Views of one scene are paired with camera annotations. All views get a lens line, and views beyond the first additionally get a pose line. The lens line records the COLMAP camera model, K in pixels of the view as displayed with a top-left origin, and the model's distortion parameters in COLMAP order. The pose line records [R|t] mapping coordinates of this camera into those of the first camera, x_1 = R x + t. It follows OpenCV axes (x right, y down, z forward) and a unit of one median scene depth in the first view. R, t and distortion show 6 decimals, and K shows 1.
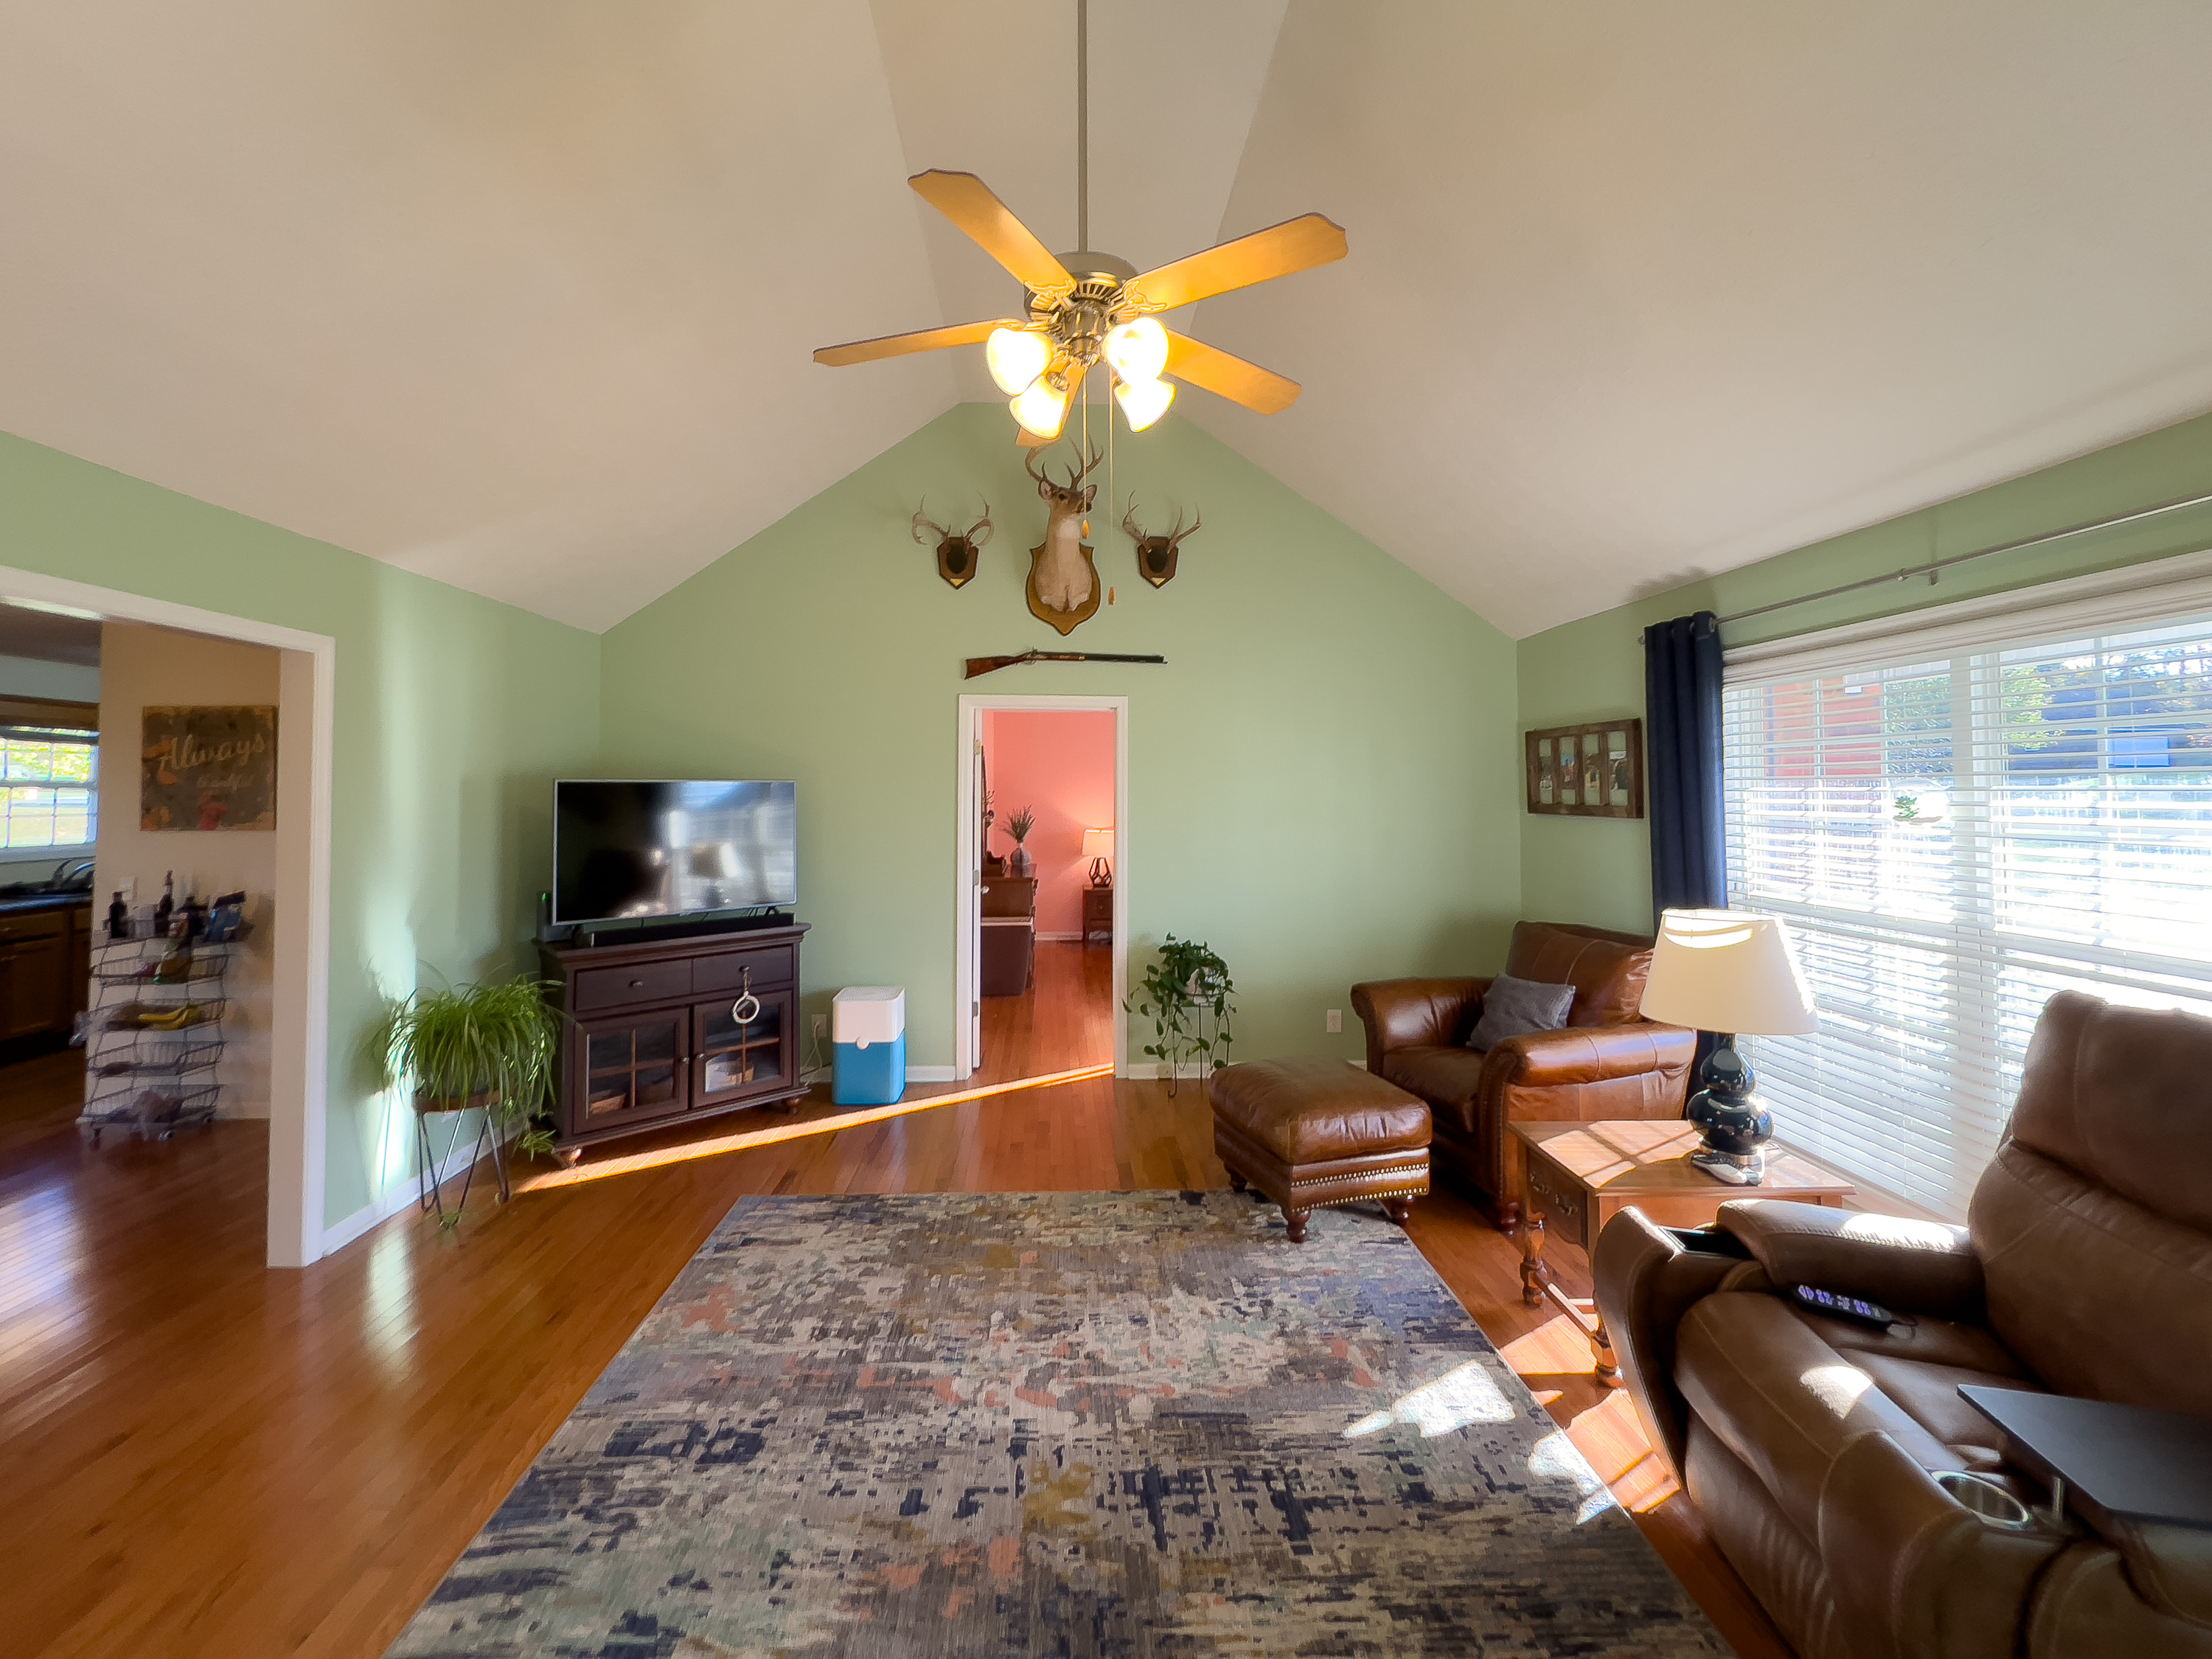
lens RADIAL K [[910.3, 0, 1064.7], [0, 910.3, 785.1], [0, 0, 1]] dist [-0.002199, 0.000756]
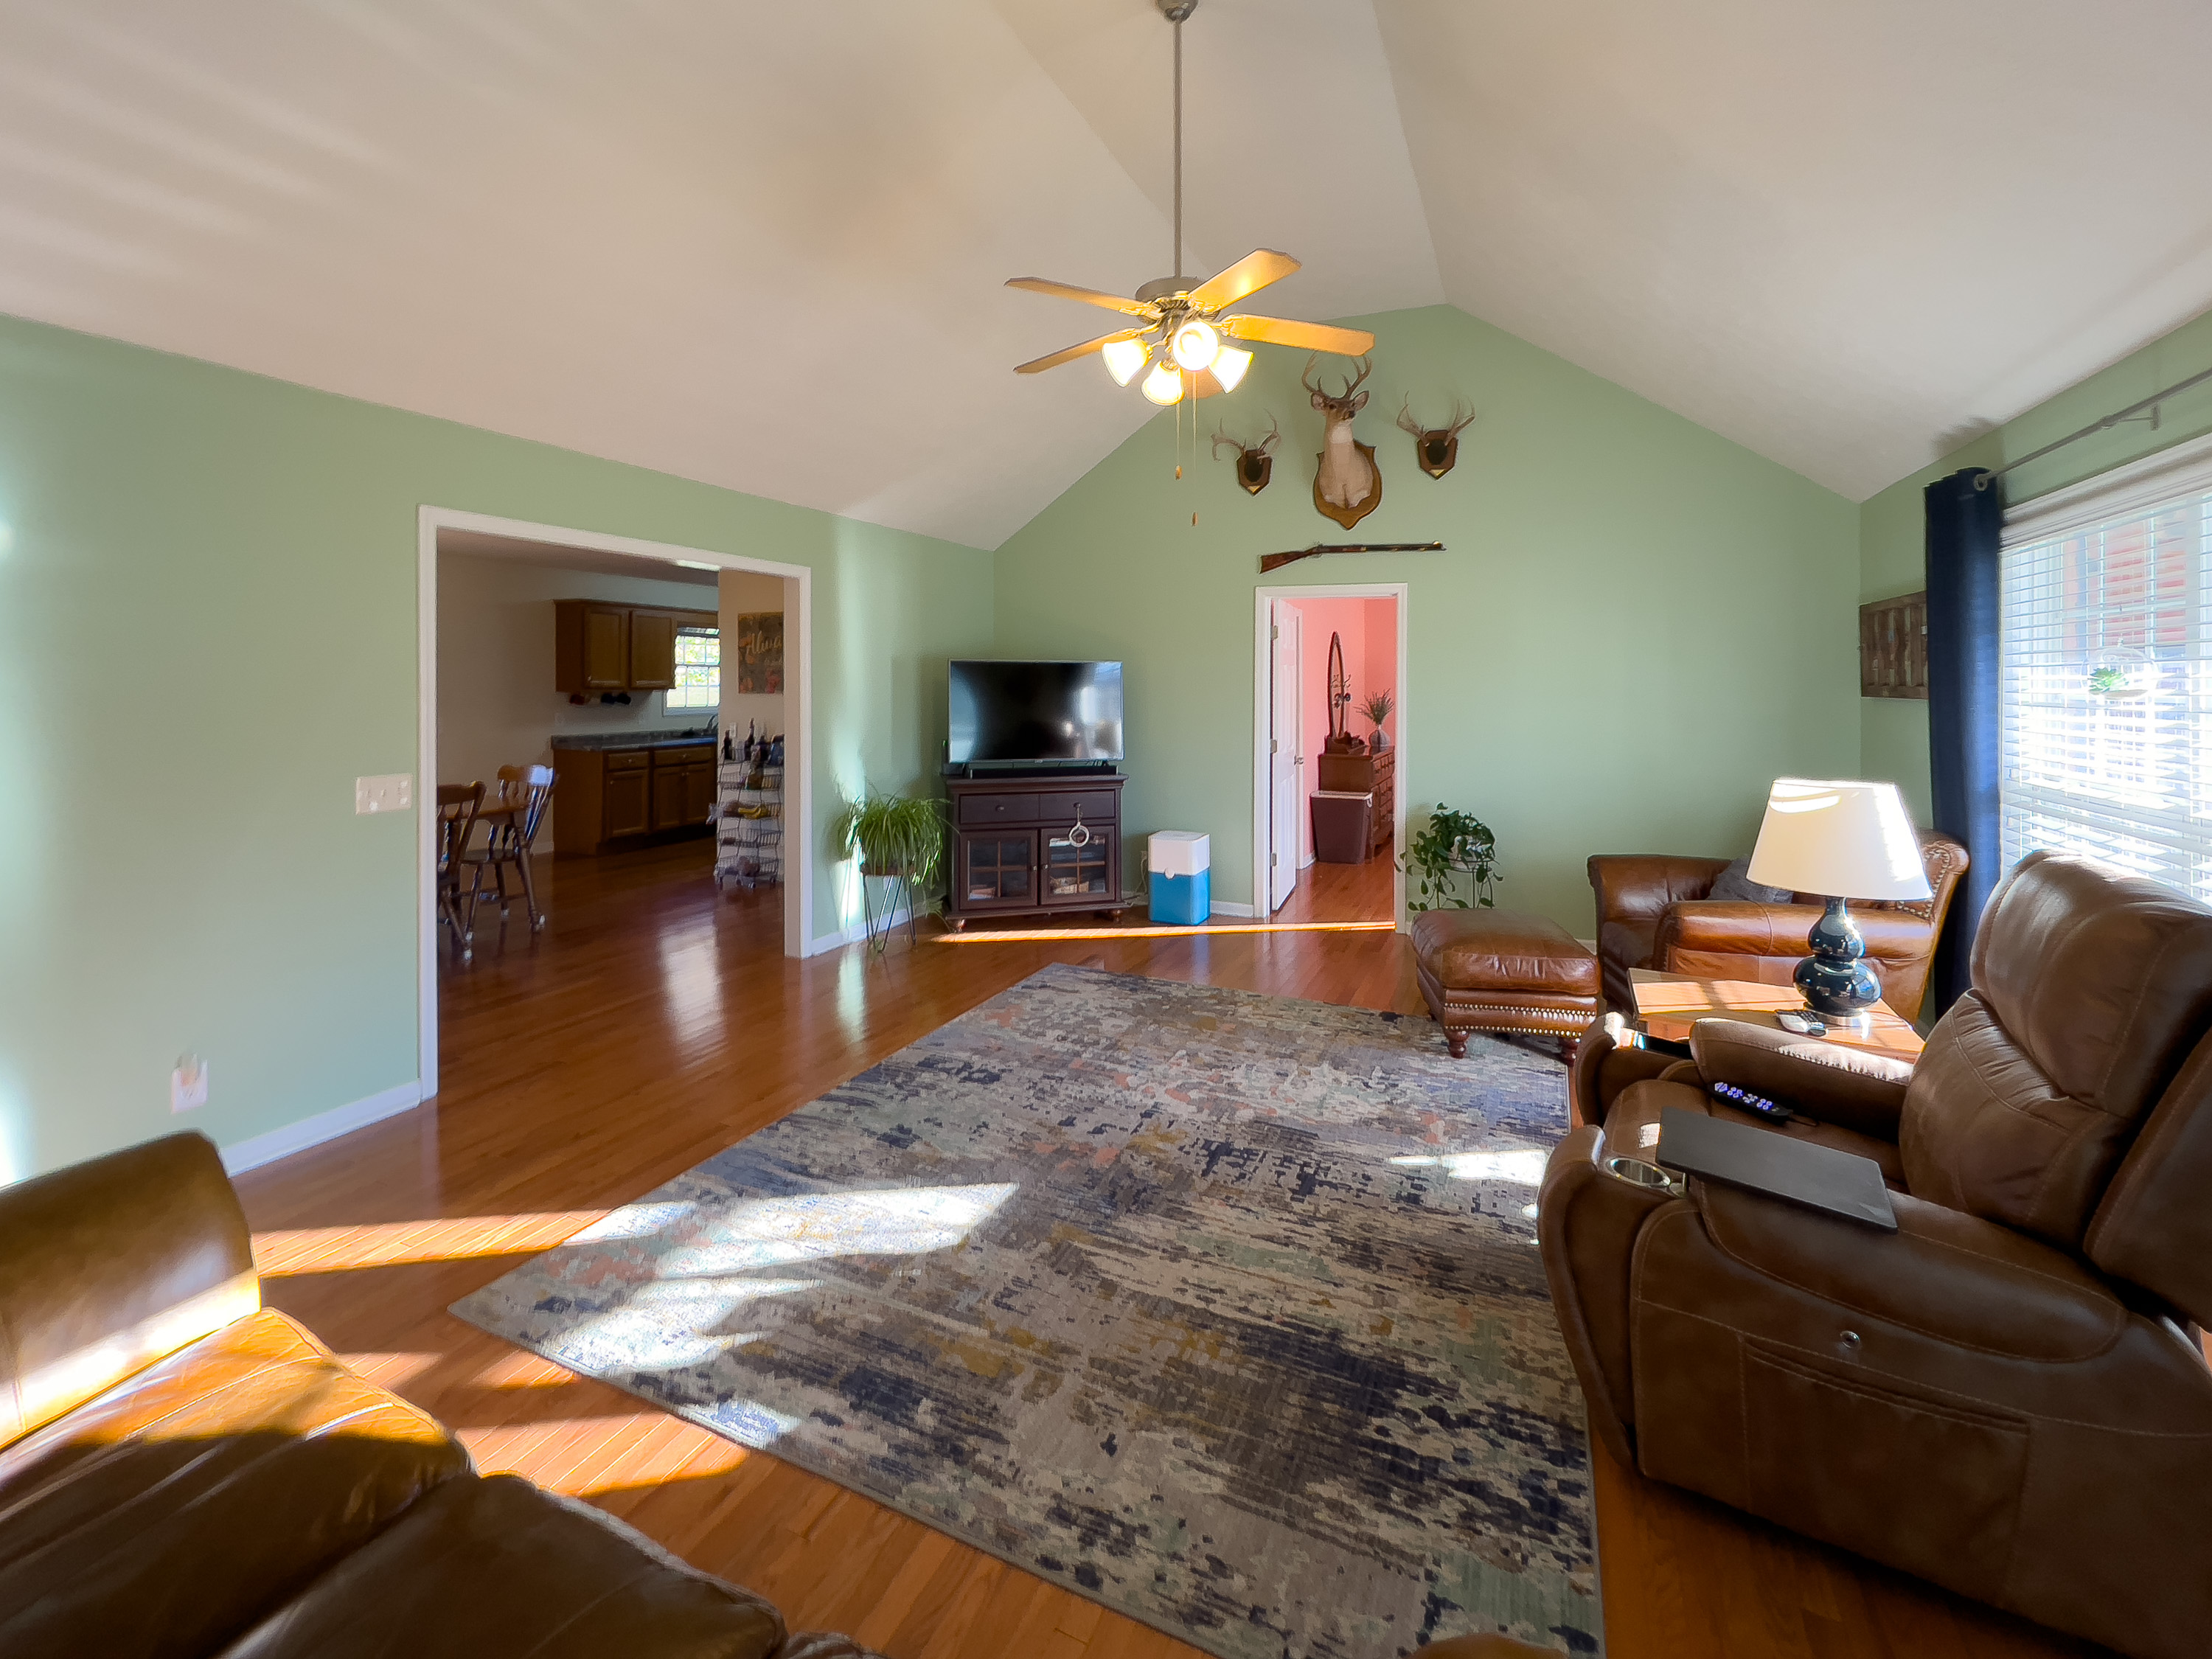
lens RADIAL K [[910.3, 0, 1113.5], [0, 910.3, 725.5], [0, 0, 1]] dist [-0.002199, 0.000756]
pose [[0.904317, 0.028541, -0.425906, 0.318839], [-0.004906, 0.998391, 0.056488, 0.017898], [0.426833, -0.048993, 0.903002, -0.193559]]
